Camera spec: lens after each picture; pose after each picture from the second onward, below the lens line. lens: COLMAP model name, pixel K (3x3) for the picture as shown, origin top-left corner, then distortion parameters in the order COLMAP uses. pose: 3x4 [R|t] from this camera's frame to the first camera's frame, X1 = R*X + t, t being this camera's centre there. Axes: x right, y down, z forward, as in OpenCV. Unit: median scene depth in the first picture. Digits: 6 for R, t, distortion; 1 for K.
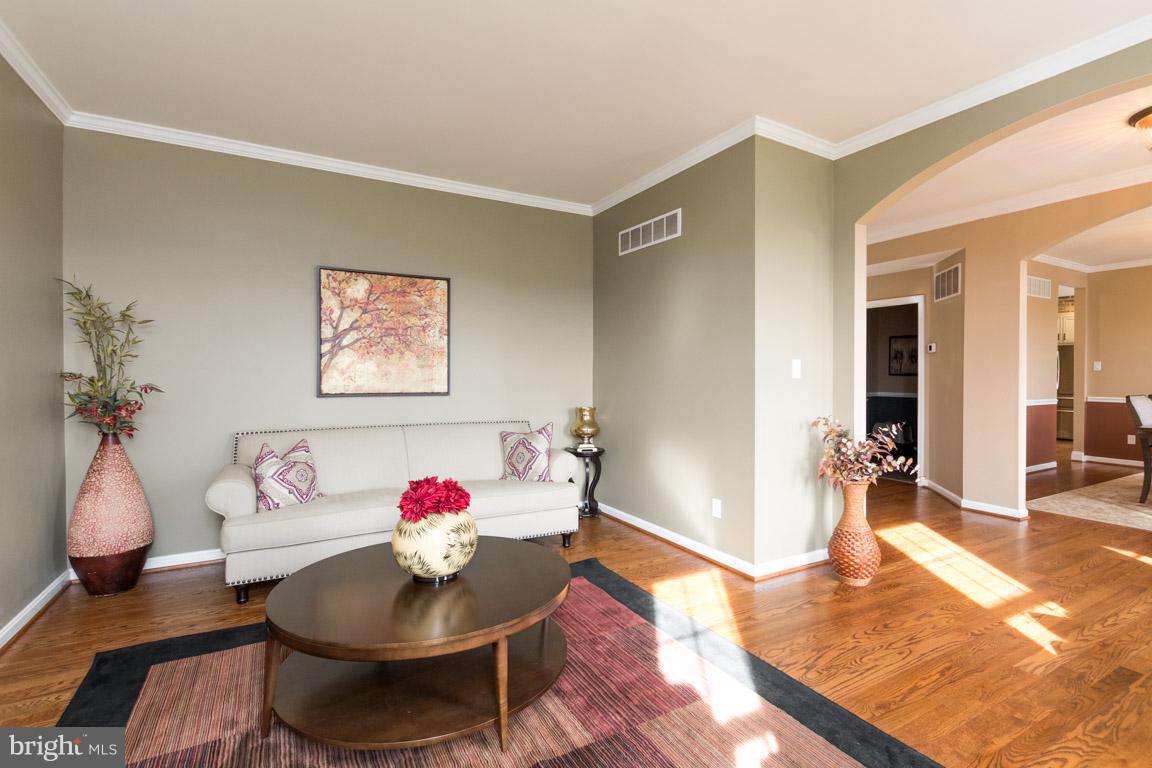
lens RADIAL K [[544.1, 0, 603.2], [0, 544.1, 377.4], [0, 0, 1]] dist [0.003279, 0.000065]
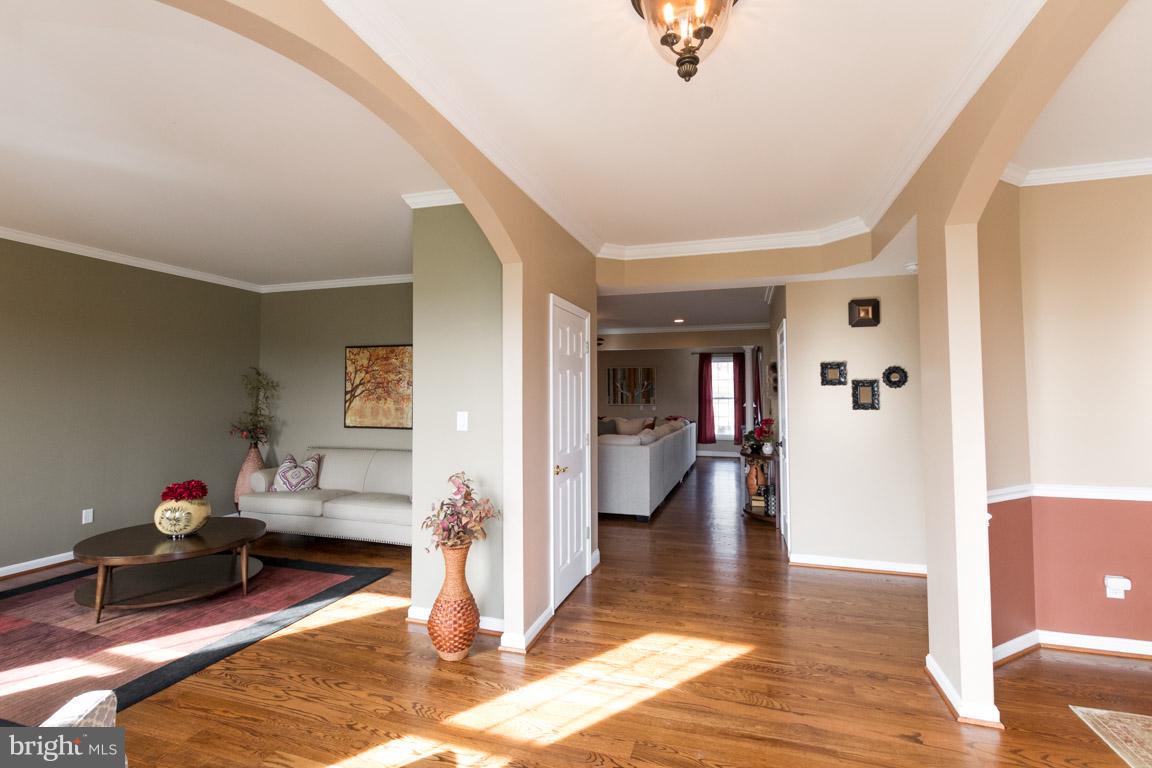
lens RADIAL K [[536.2, 0, 575.7], [0, 536.2, 373.7], [0, 0, 1]] dist [-0.000642, -0.000471]
pose [[0.664601, -0.032798, -0.746478, 1.087436], [-0.001491, 0.998976, -0.045220, -0.051799], [0.747197, 0.031167, 0.663871, 0.448283]]
